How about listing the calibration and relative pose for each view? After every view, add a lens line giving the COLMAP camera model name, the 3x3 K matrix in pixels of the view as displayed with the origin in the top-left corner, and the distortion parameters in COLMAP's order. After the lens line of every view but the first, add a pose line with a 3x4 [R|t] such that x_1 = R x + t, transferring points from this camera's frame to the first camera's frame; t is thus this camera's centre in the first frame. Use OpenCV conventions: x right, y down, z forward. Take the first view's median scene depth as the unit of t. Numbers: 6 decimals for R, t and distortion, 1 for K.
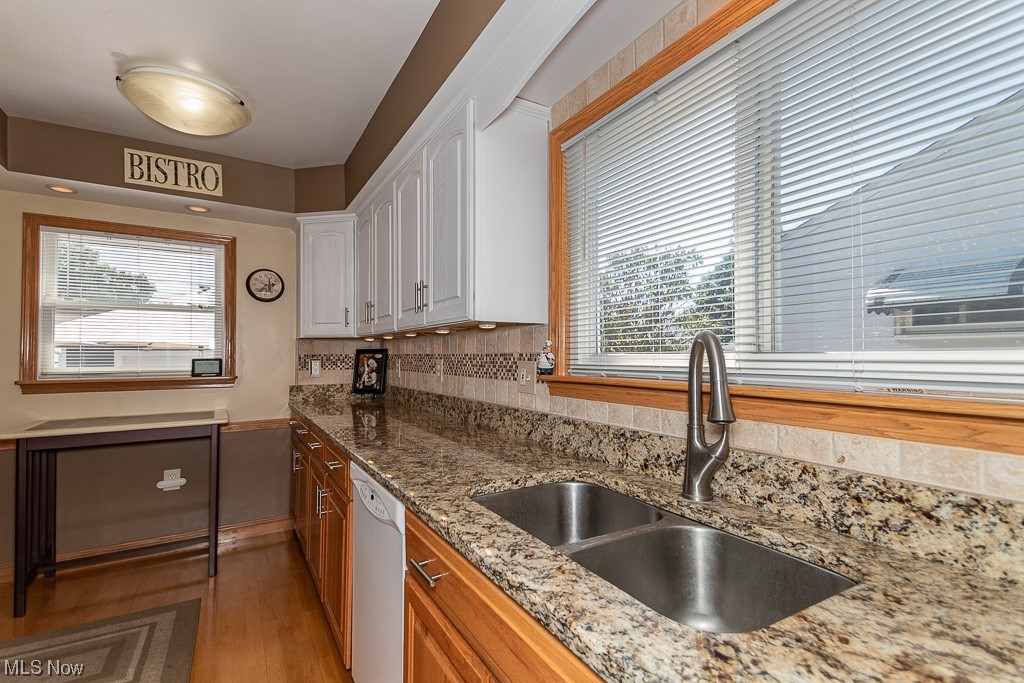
lens RADIAL K [[472.2, 0, 513.6], [0, 472.2, 354.3], [0, 0, 1]] dist [0.017646, -0.000620]
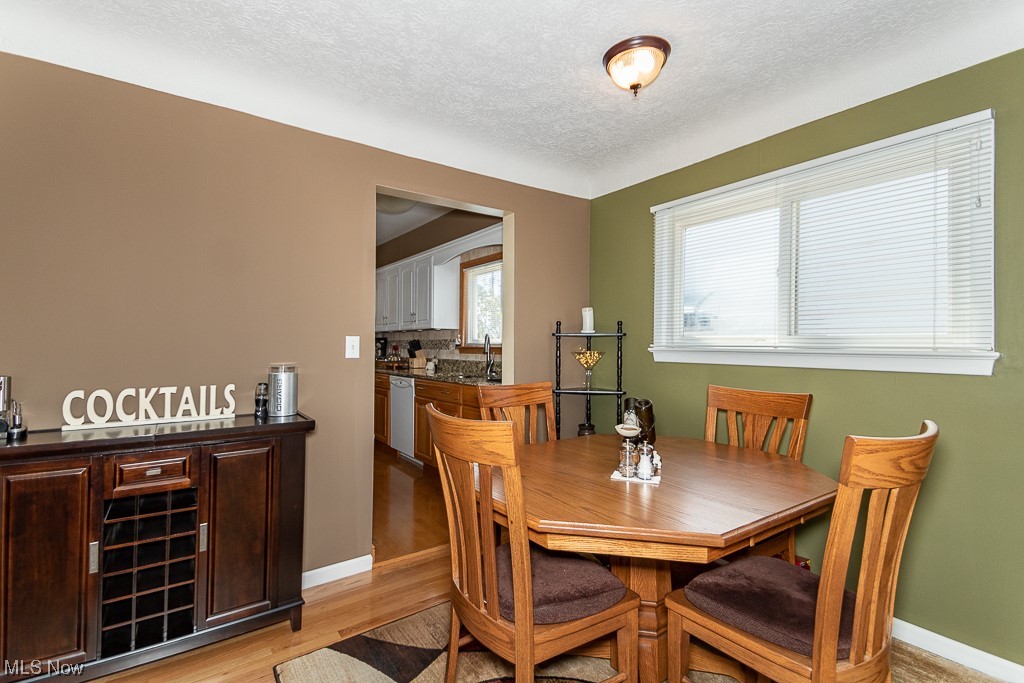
lens RADIAL K [[479.1, 0, 513.7], [0, 479.1, 337.4], [0, 0, 1]] dist [0.046476, -0.000271]
pose [[0.996439, 0.006551, 0.084058, 0.149139], [-0.005204, 0.999855, -0.016239, 0.030240], [-0.084152, 0.015744, 0.996329, -1.822732]]
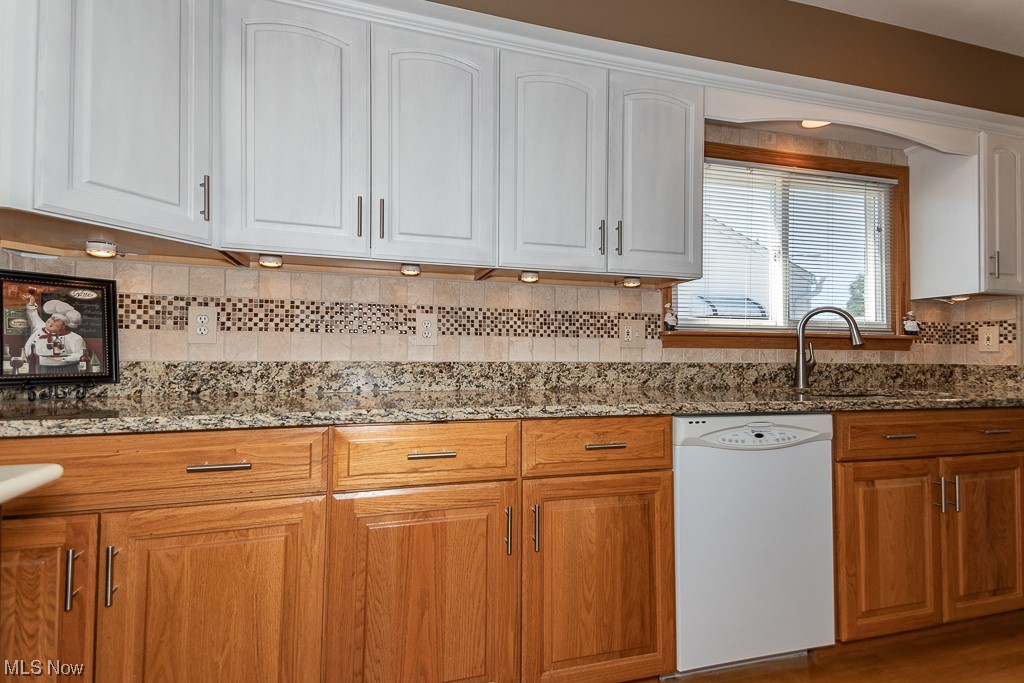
lens RADIAL K [[479.1, 0, 513.7], [0, 479.1, 337.4], [0, 0, 1]] dist [0.046476, -0.000271]
pose [[0.243510, 0.029439, 0.969452, -1.151477], [-0.012461, 0.999552, -0.027223, 0.090920], [-0.969818, -0.005451, 0.243768, 0.987113]]
